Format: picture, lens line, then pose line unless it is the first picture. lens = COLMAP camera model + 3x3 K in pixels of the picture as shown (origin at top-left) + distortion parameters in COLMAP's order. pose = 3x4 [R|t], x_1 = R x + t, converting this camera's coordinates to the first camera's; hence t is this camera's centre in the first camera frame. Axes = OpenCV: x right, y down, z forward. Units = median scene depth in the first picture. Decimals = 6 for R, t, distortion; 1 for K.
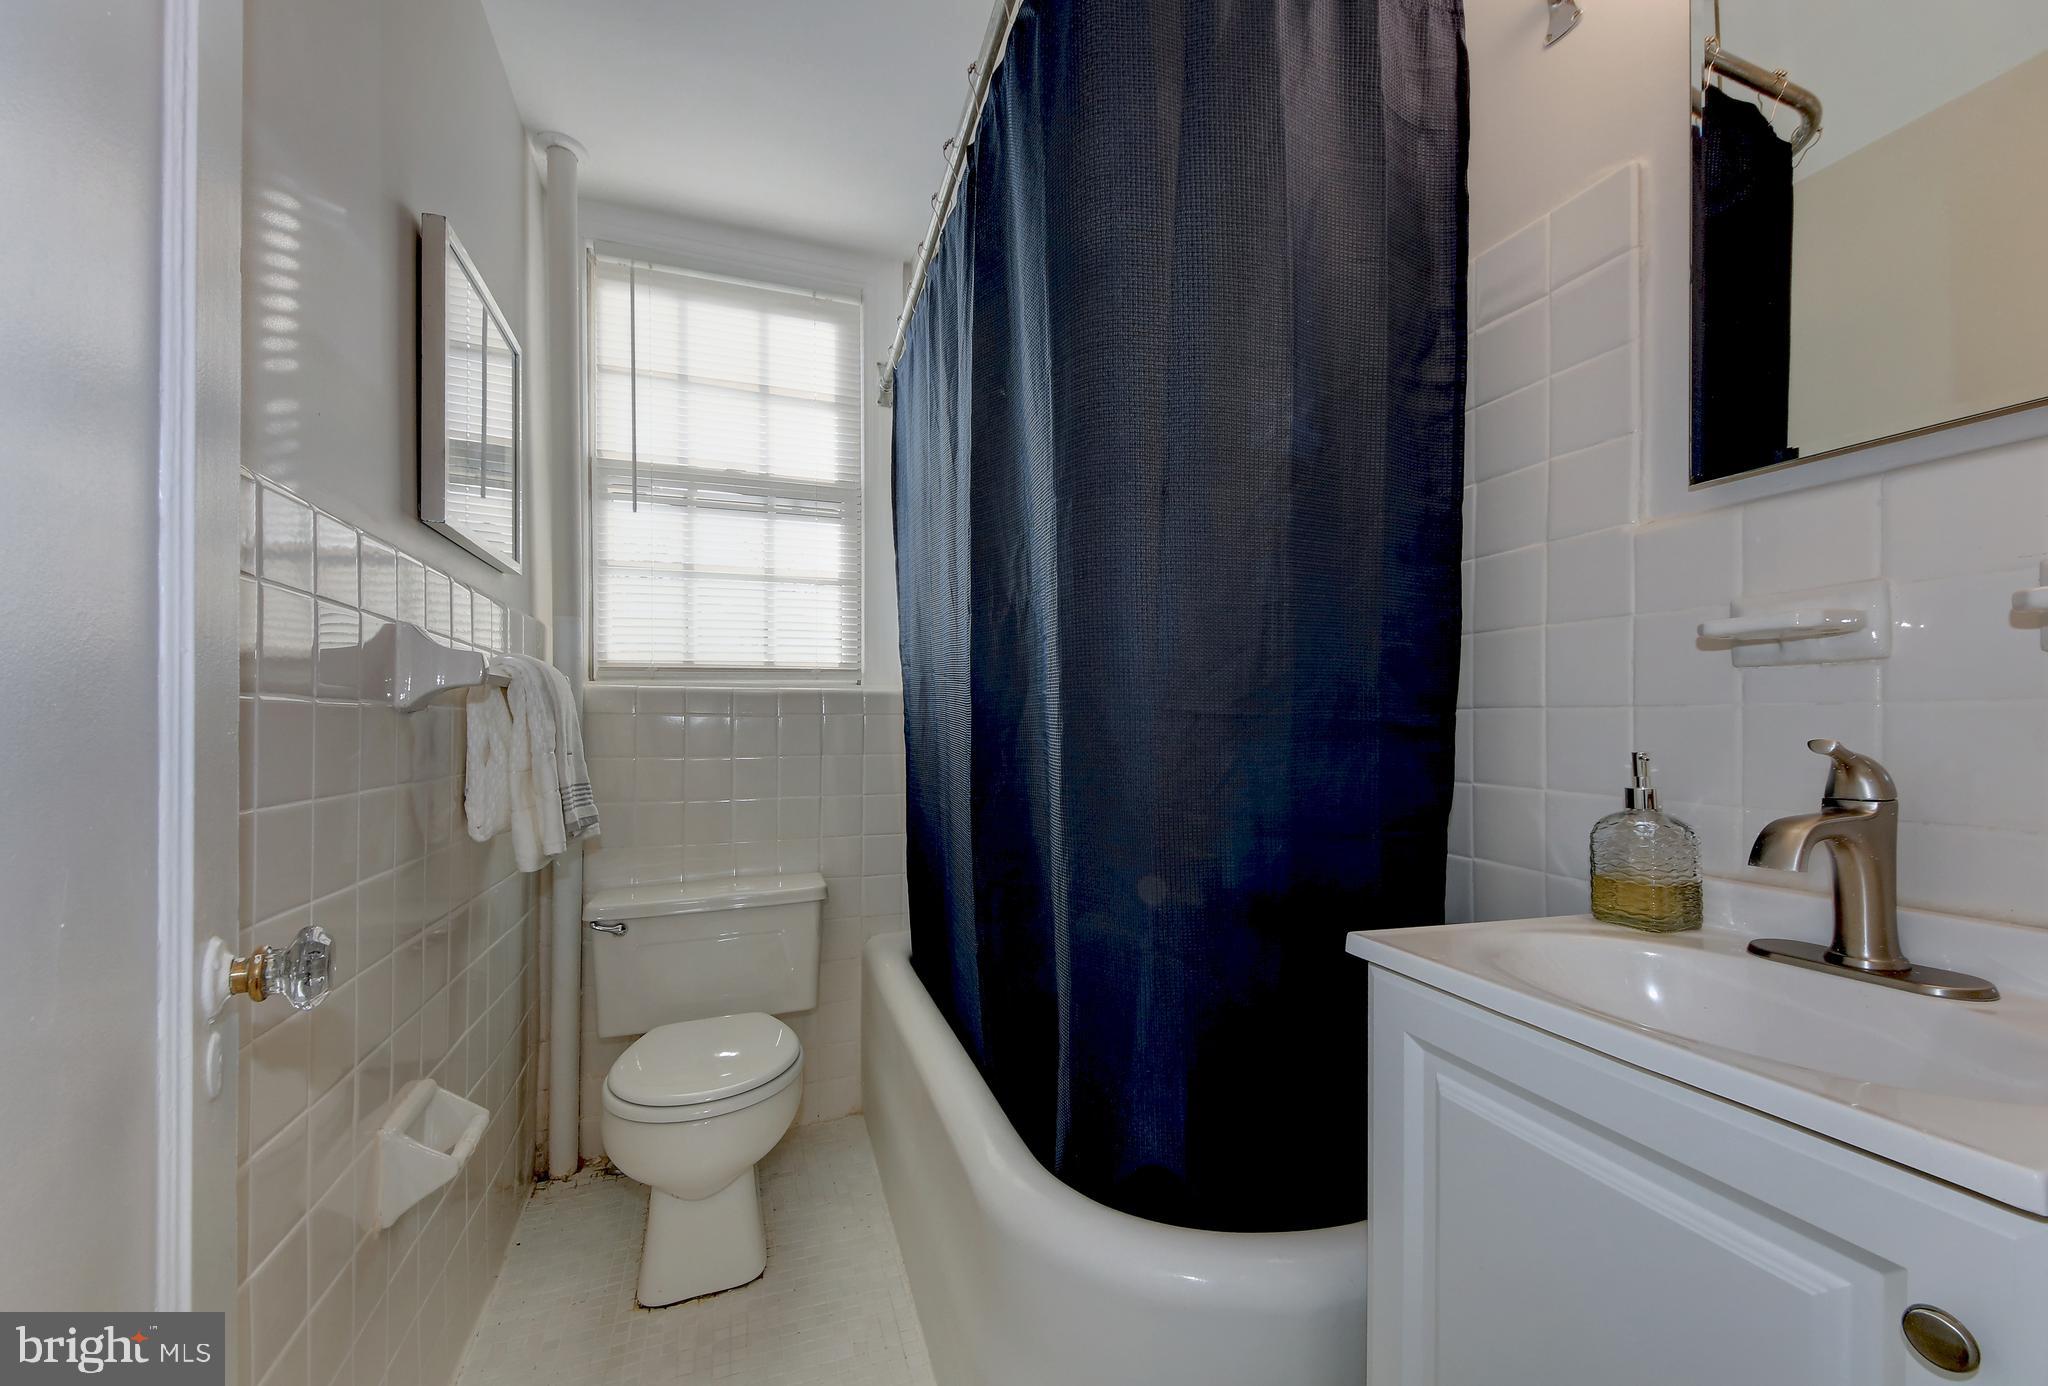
lens RADIAL K [[790.5, 0, 1027.9], [0, 790.5, 715.2], [0, 0, 1]] dist [-0.002382, -0.000409]
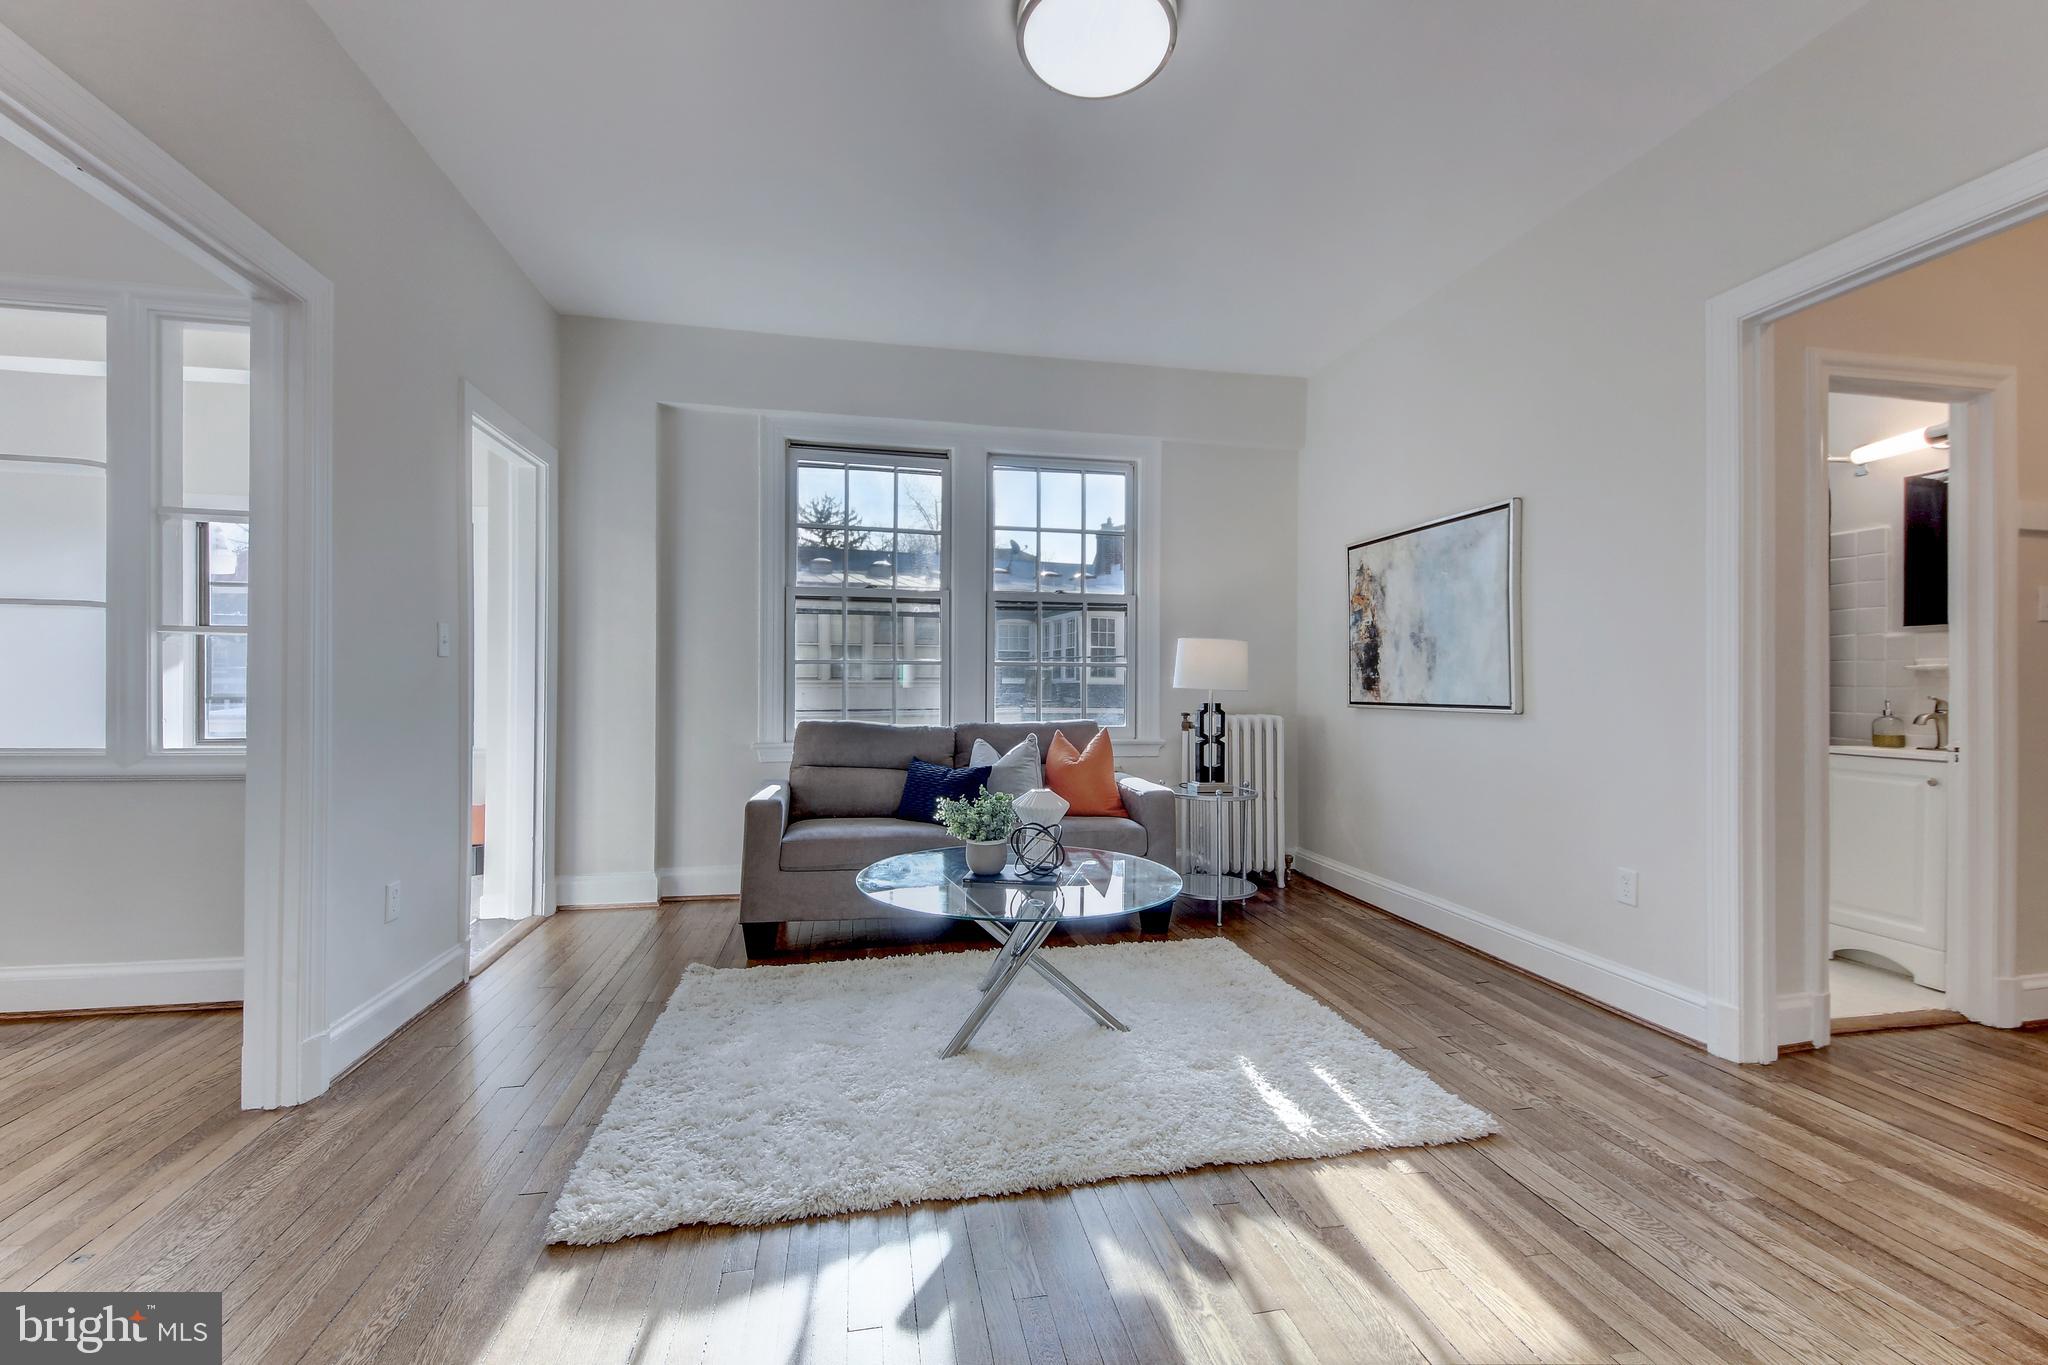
lens RADIAL K [[870.4, 0, 1043.1], [0, 870.4, 678.9], [0, 0, 1]] dist [0.067300, -0.035858]
pose [[0.992023, -0.000030, -0.126055, -3.063822], [-0.000752, 0.999981, -0.006154, -0.029280], [0.126053, 0.006199, 0.992004, -4.298974]]
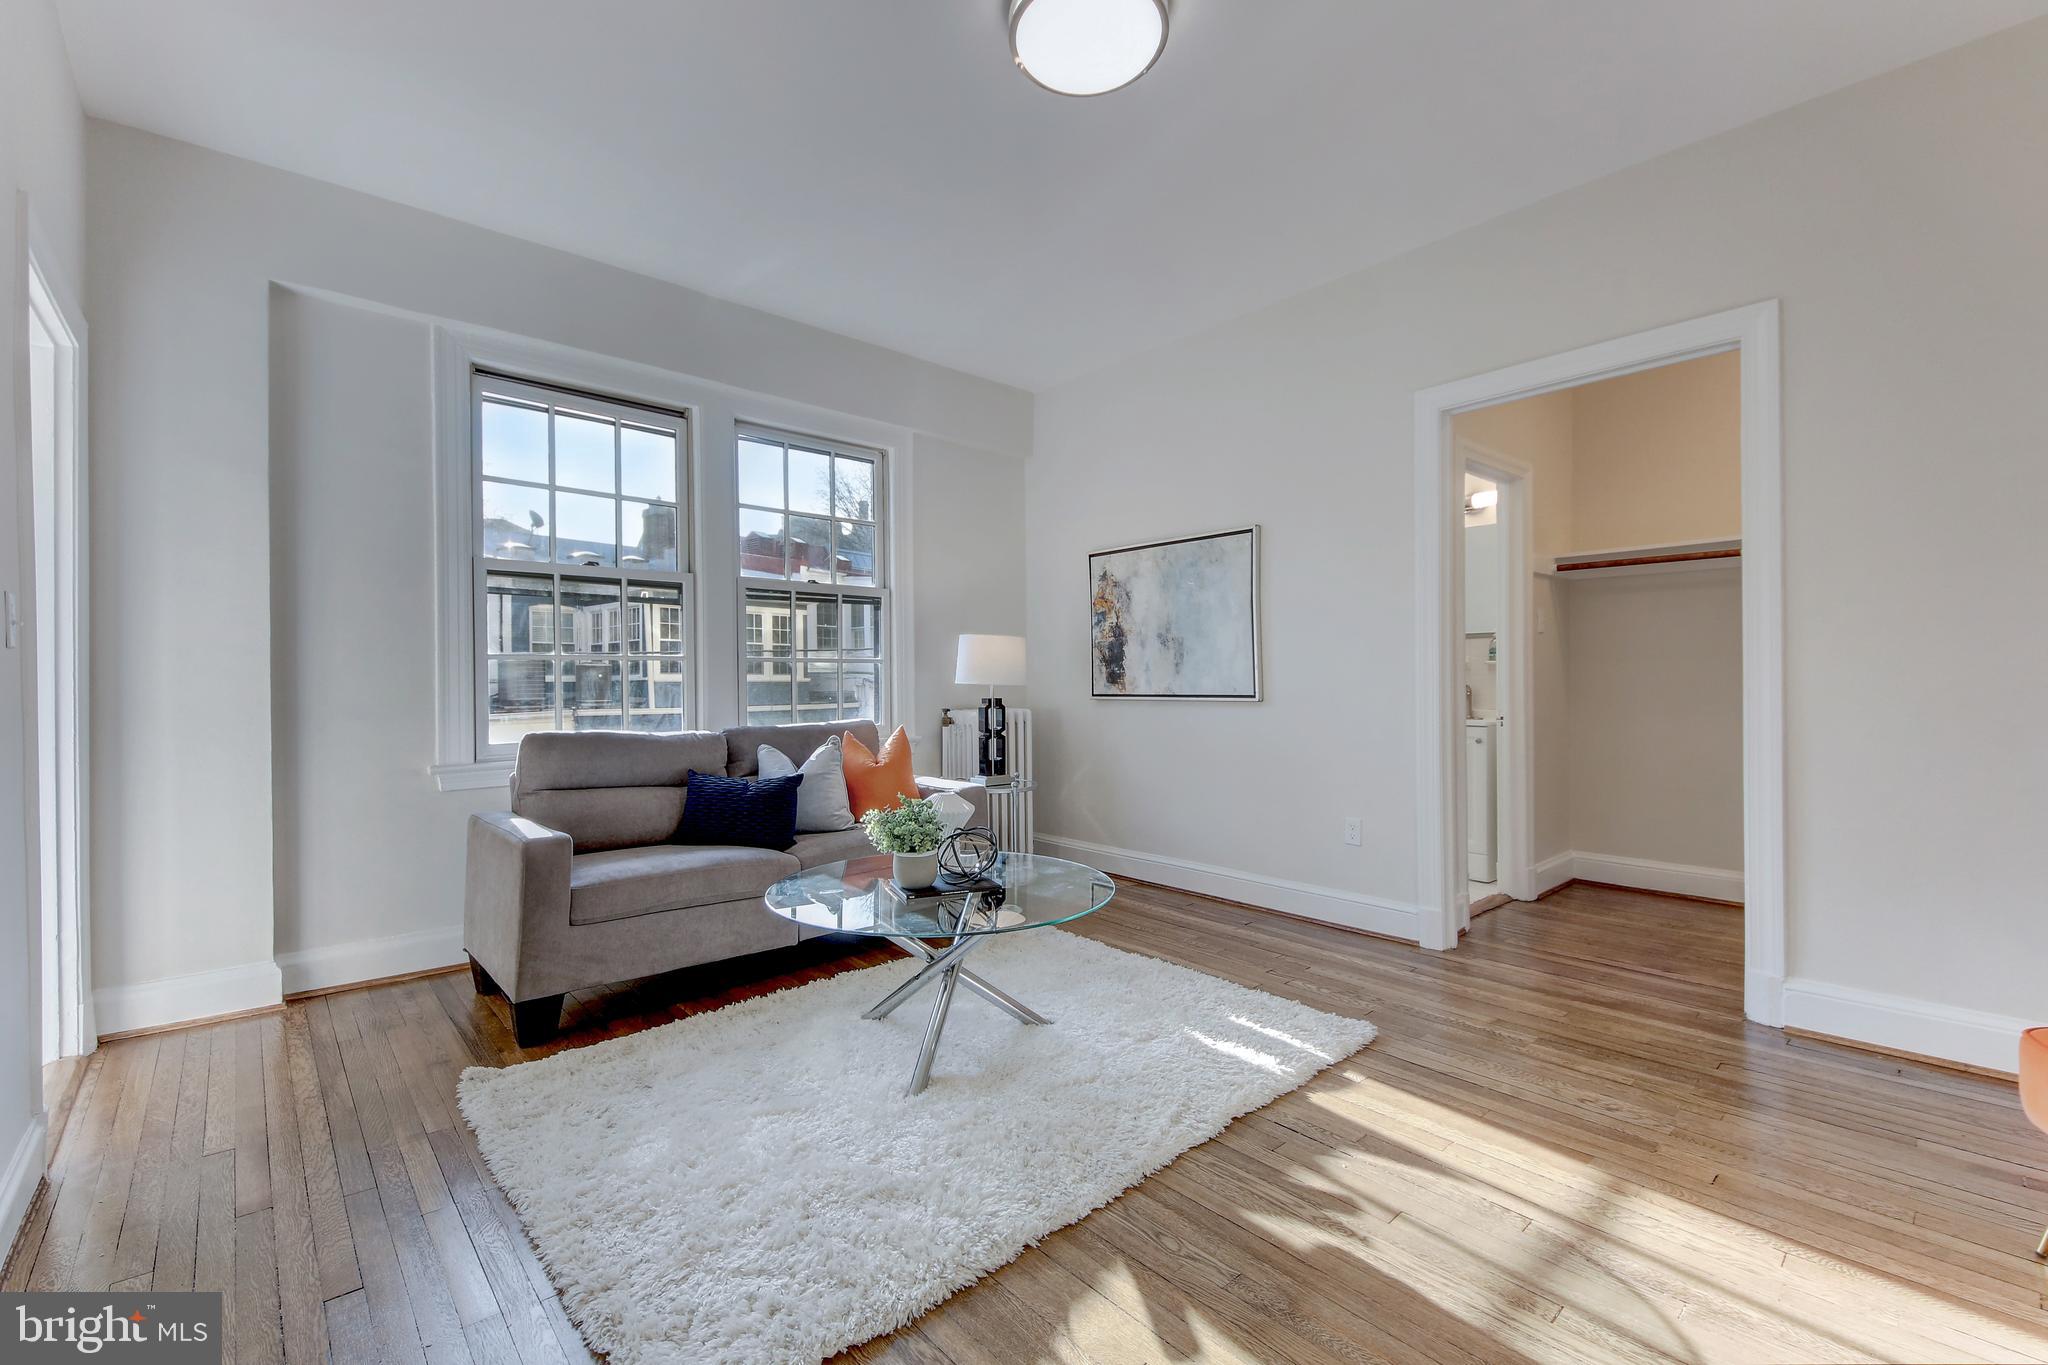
lens RADIAL K [[870.4, 0, 1043.1], [0, 870.4, 678.9], [0, 0, 1]] dist [0.067300, -0.035858]
pose [[0.917105, -0.010098, 0.398517, -4.711603], [0.009890, 0.999948, 0.002578, -0.048748], [-0.398522, 0.001578, 0.917157, -3.985509]]
